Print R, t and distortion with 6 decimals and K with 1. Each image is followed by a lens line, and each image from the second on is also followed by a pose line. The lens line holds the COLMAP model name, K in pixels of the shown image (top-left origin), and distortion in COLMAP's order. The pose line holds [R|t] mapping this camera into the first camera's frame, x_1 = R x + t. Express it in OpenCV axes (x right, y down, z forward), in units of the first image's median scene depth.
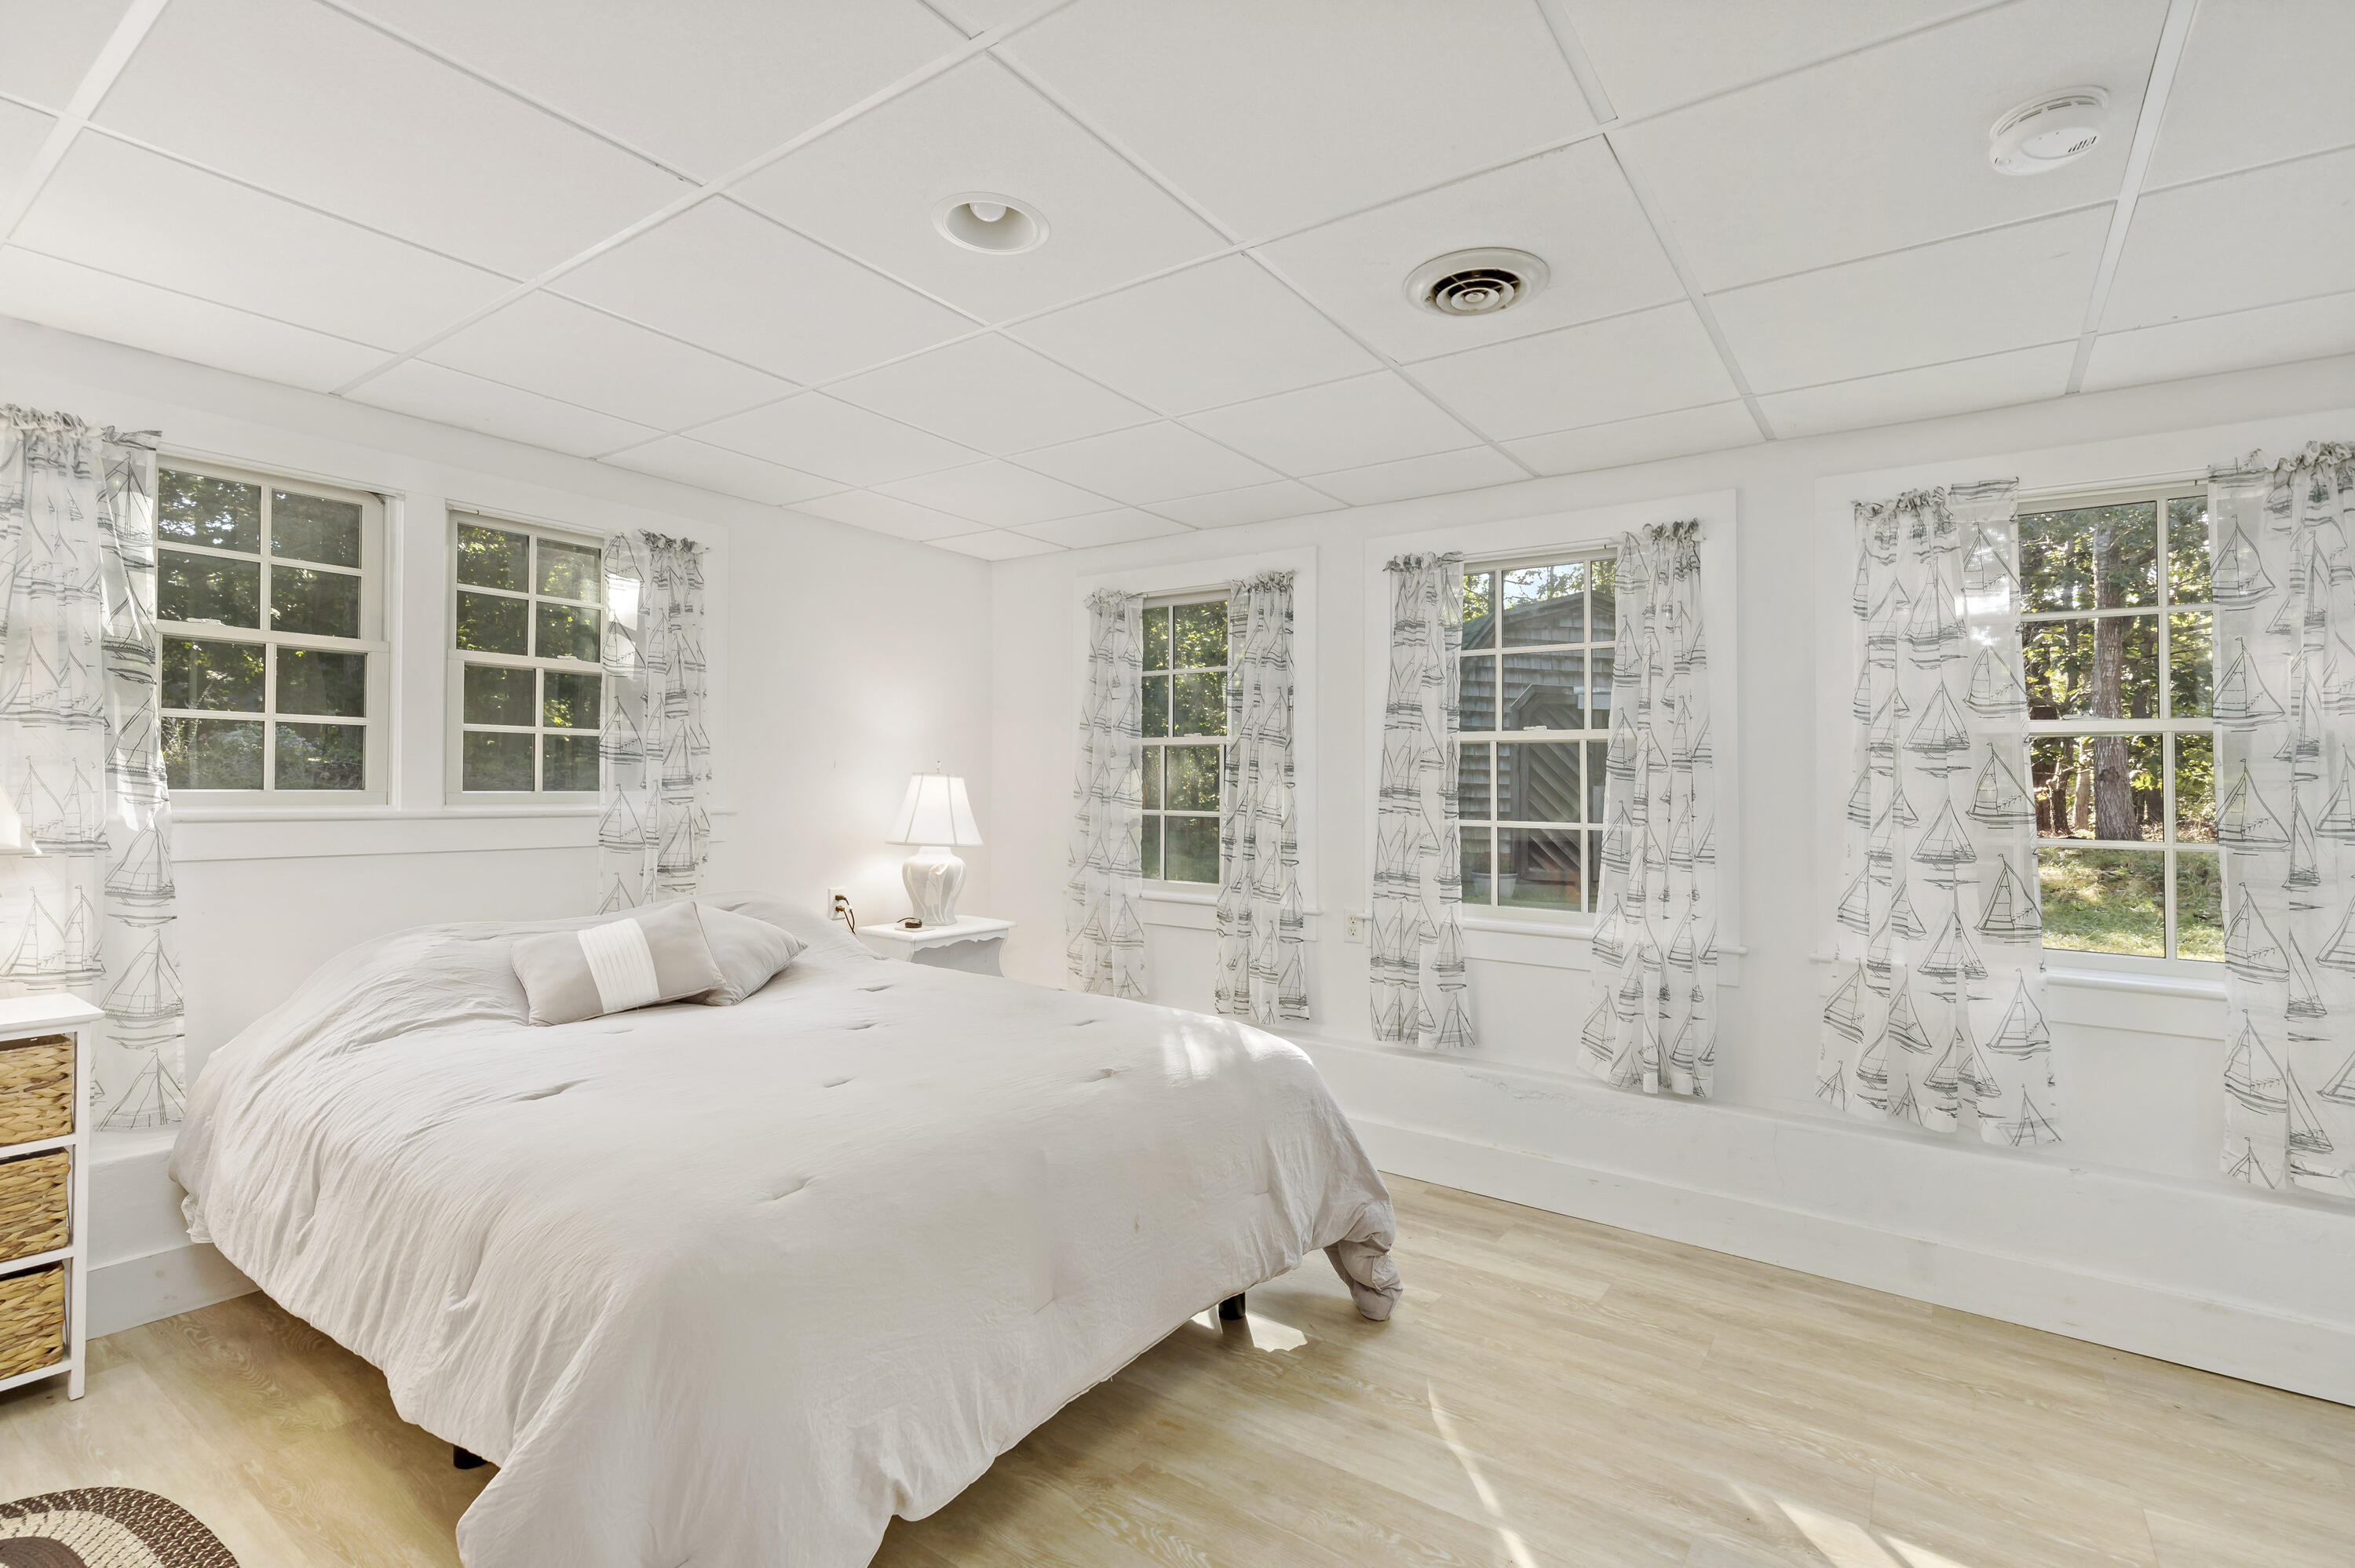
lens RADIAL K [[1077.7, 0, 1174.5], [0, 1077.7, 762.8], [0, 0, 1]] dist [0.004371, 0.000444]
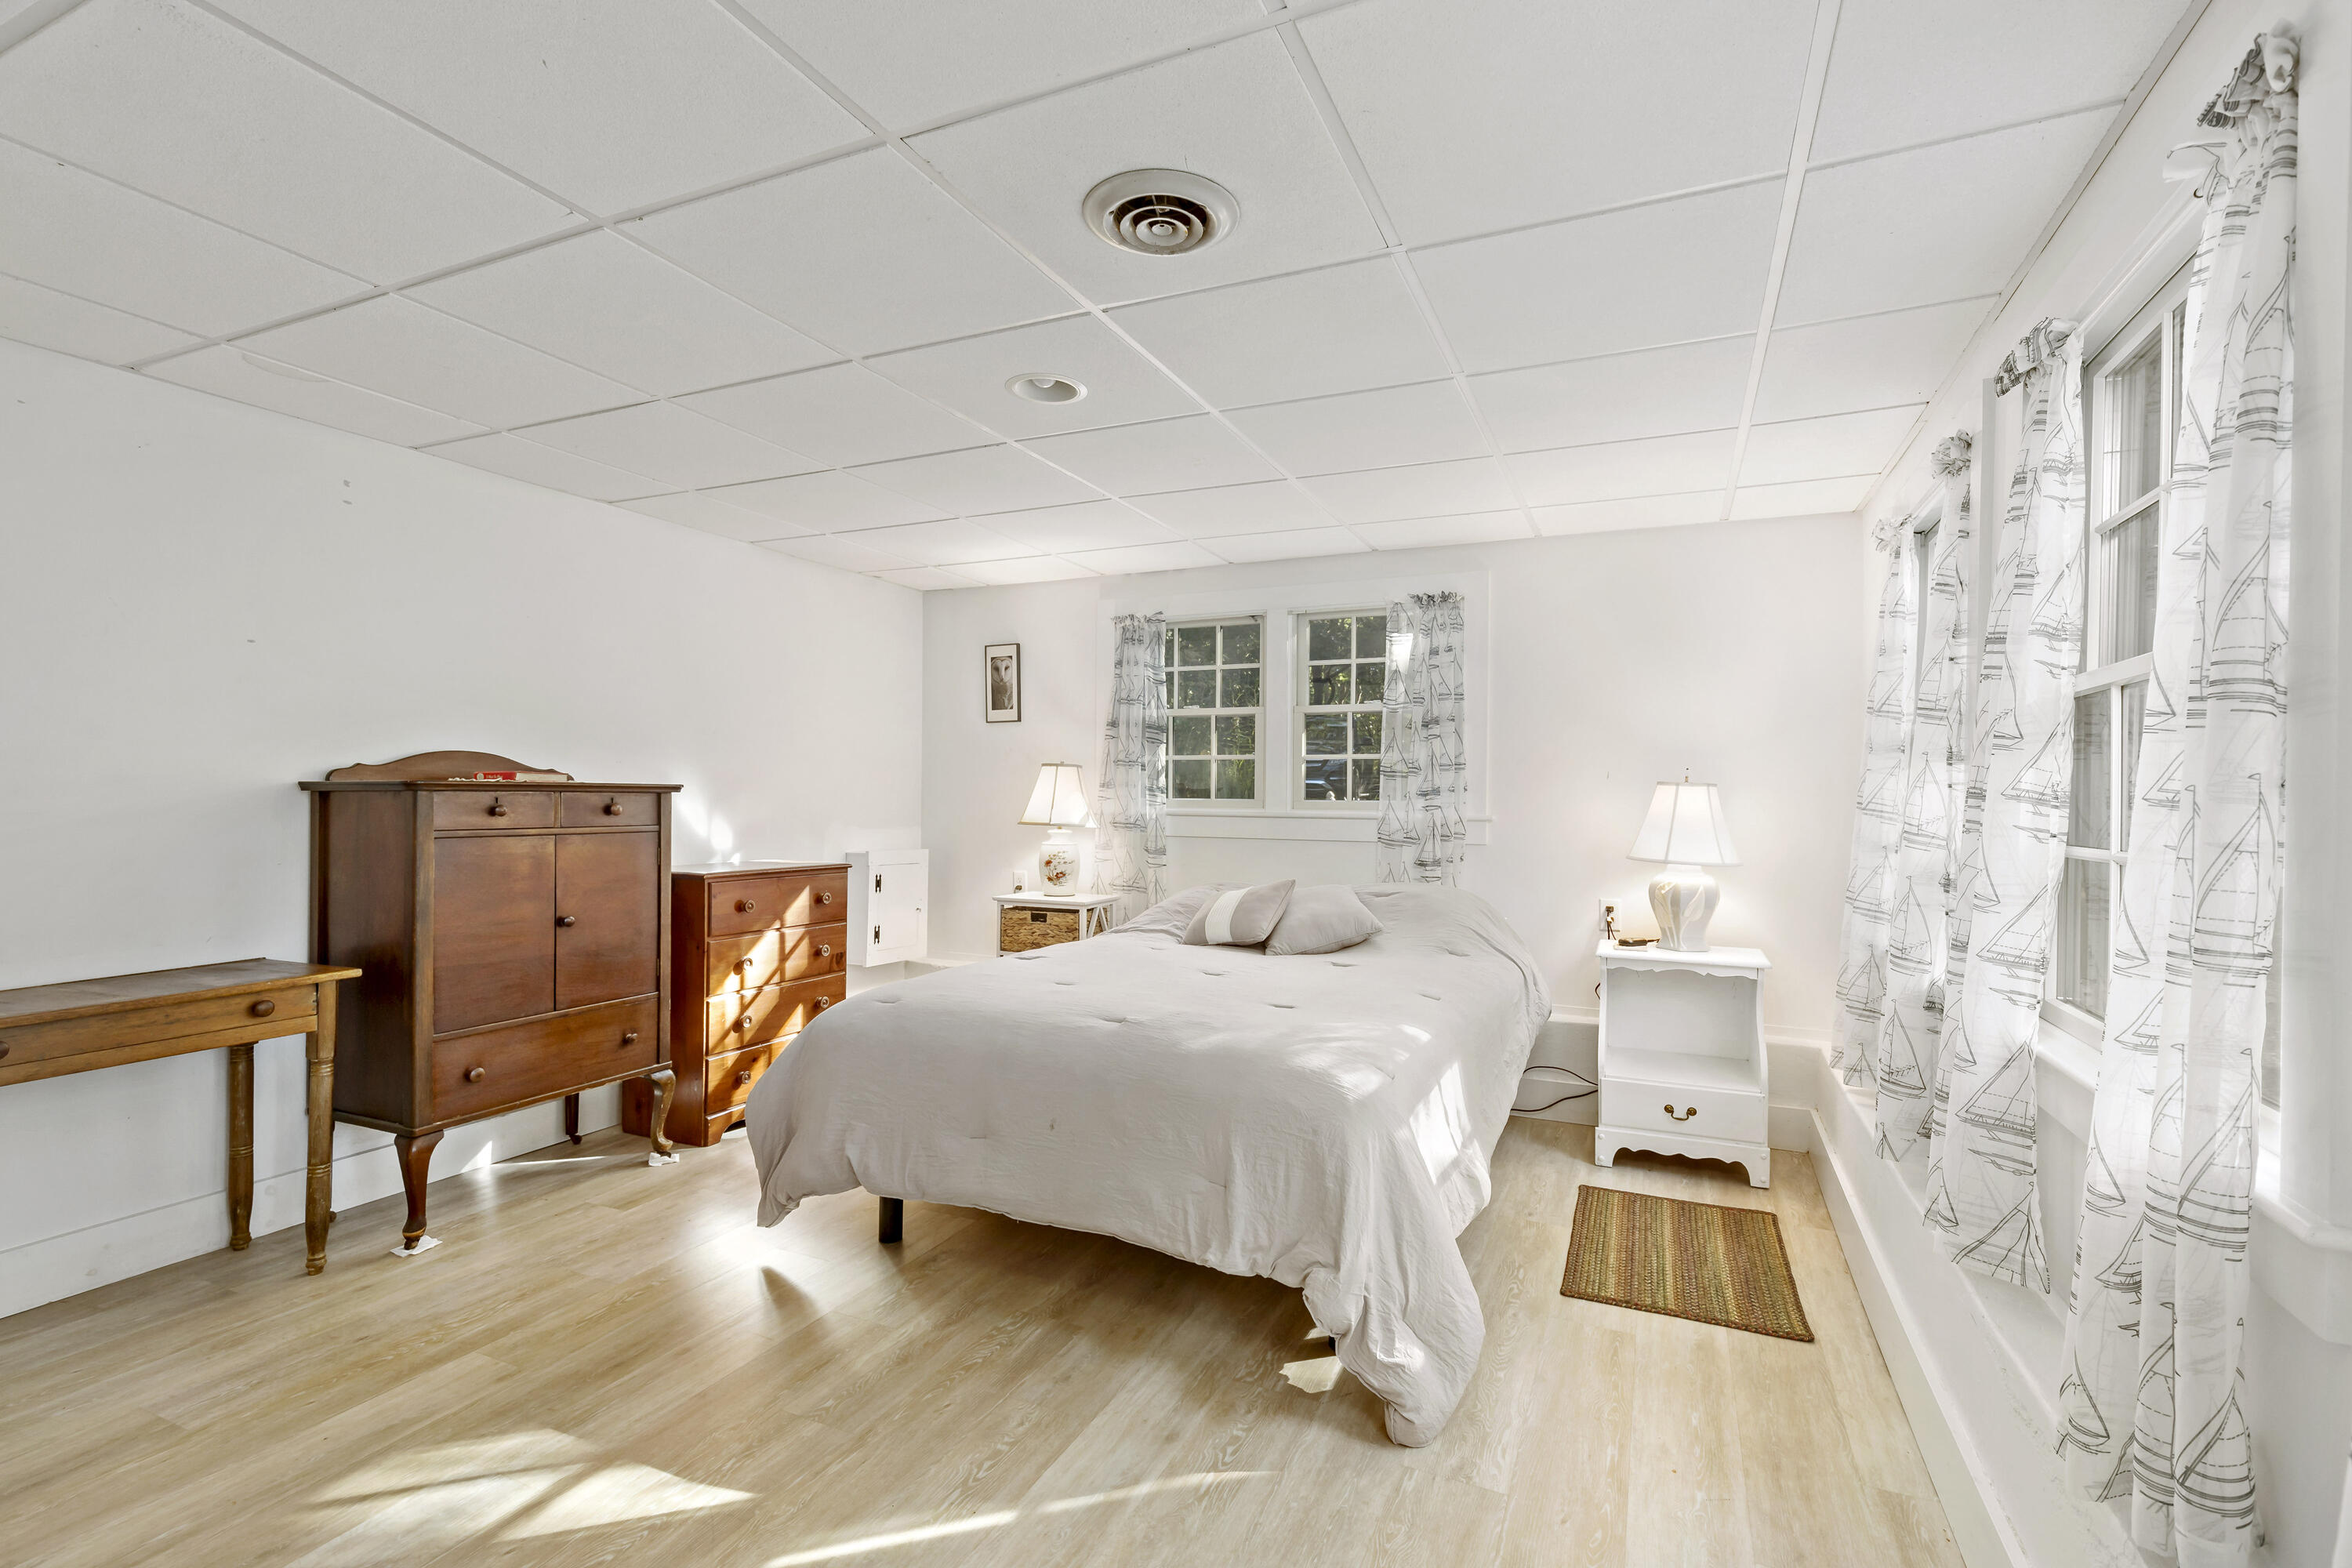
lens RADIAL K [[1061.9, 0, 1173.9], [0, 1061.9, 791.1], [0, 0, 1]] dist [0.001870, 0.000162]
pose [[0.187972, -0.015292, -0.982055, 0.793831], [0.012461, 0.999835, -0.013184, 0.032912], [0.982095, -0.009759, 0.188131, 0.581118]]
